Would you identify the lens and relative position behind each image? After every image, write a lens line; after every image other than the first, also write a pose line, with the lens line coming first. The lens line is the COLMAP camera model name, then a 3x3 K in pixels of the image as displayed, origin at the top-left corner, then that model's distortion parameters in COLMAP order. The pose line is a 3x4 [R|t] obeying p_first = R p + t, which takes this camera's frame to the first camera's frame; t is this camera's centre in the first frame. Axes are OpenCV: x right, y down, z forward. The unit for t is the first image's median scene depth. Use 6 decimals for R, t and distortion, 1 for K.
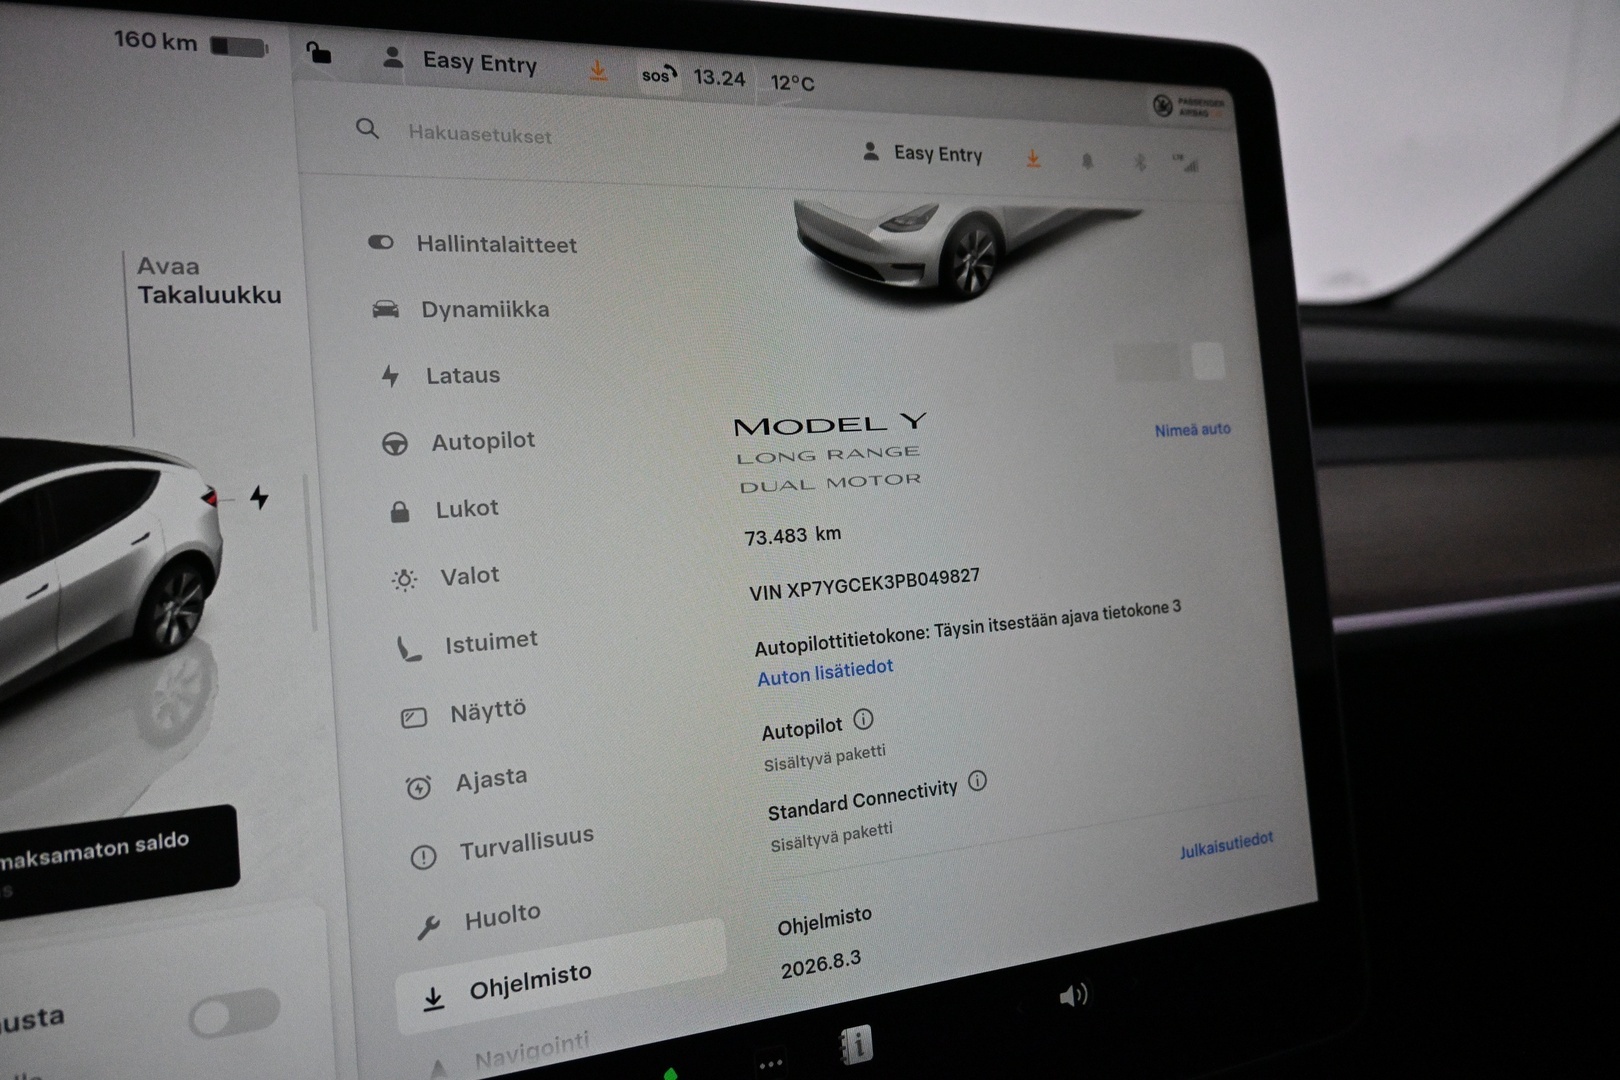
lens RADIAL K [[1150.3, 0, 817.8], [0, 1150.3, 537.3], [0, 0, 1]] dist [-0.003675, -0.000195]
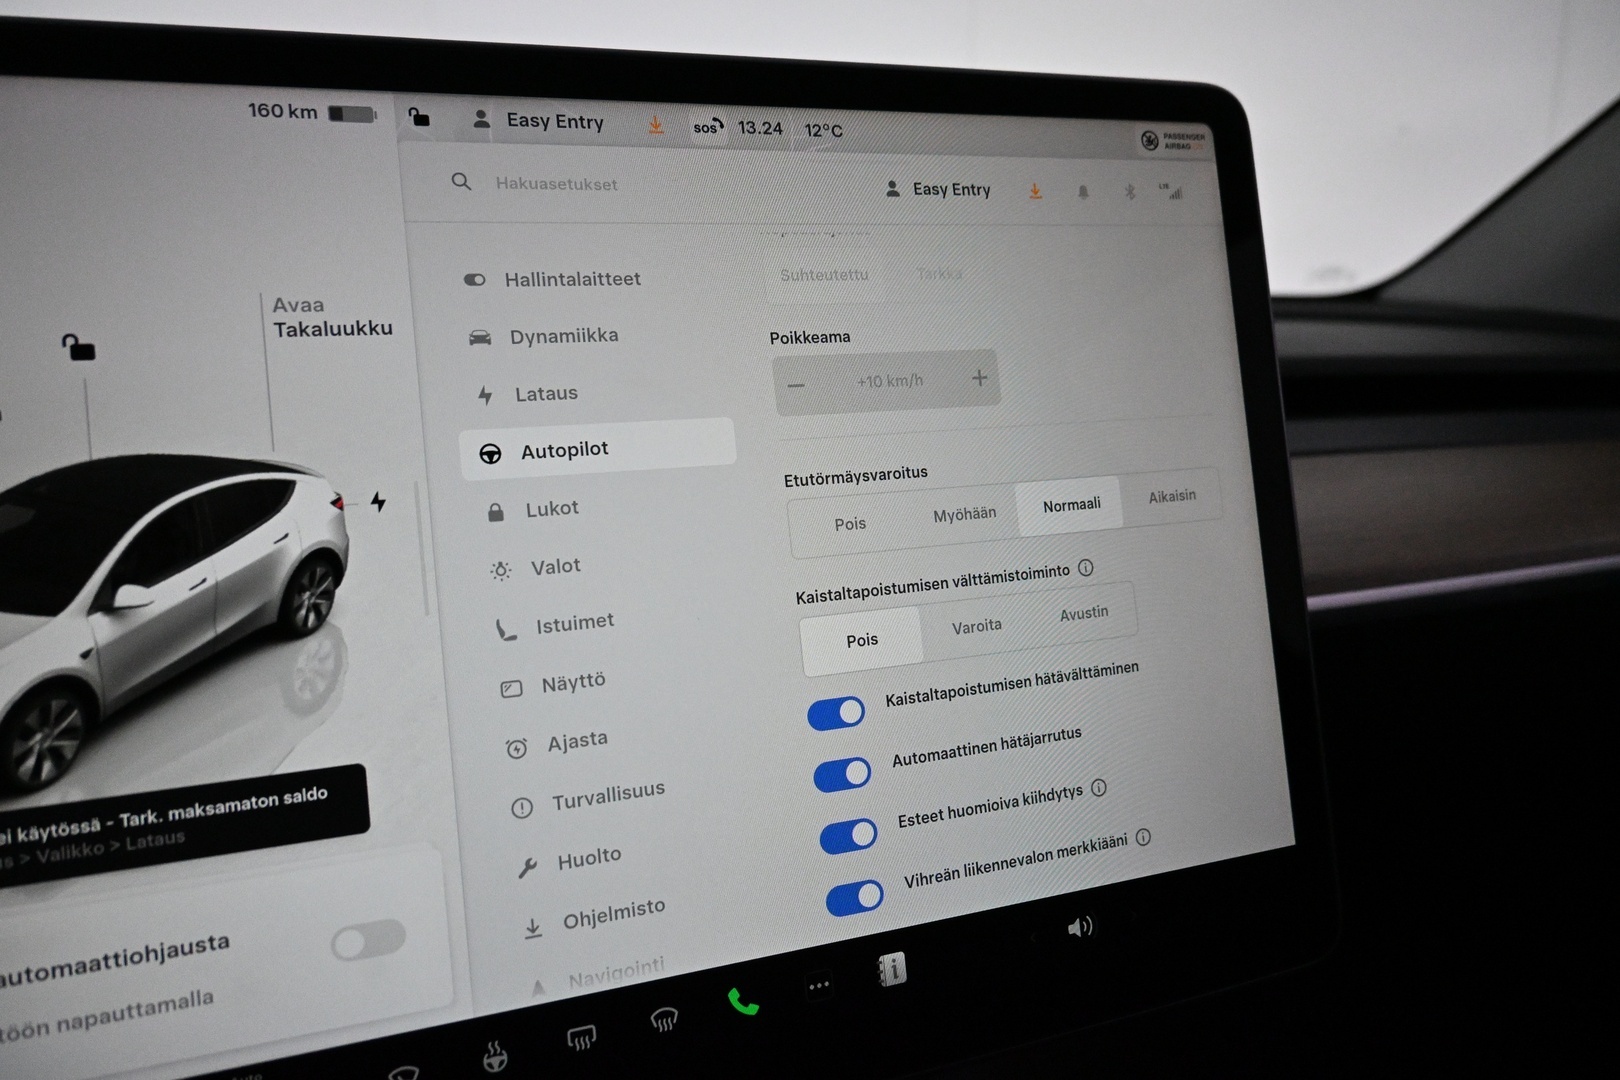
lens RADIAL K [[1122.9, 0, 810.0], [0, 1122.9, 540.0], [0, 0, 1]] dist [-0.002656, -0.001220]
pose [[0.999871, -0.013990, -0.007830, -0.036983], [0.014065, 0.999855, 0.009592, -0.000506], [0.007694, -0.009701, 0.999923, -0.132019]]
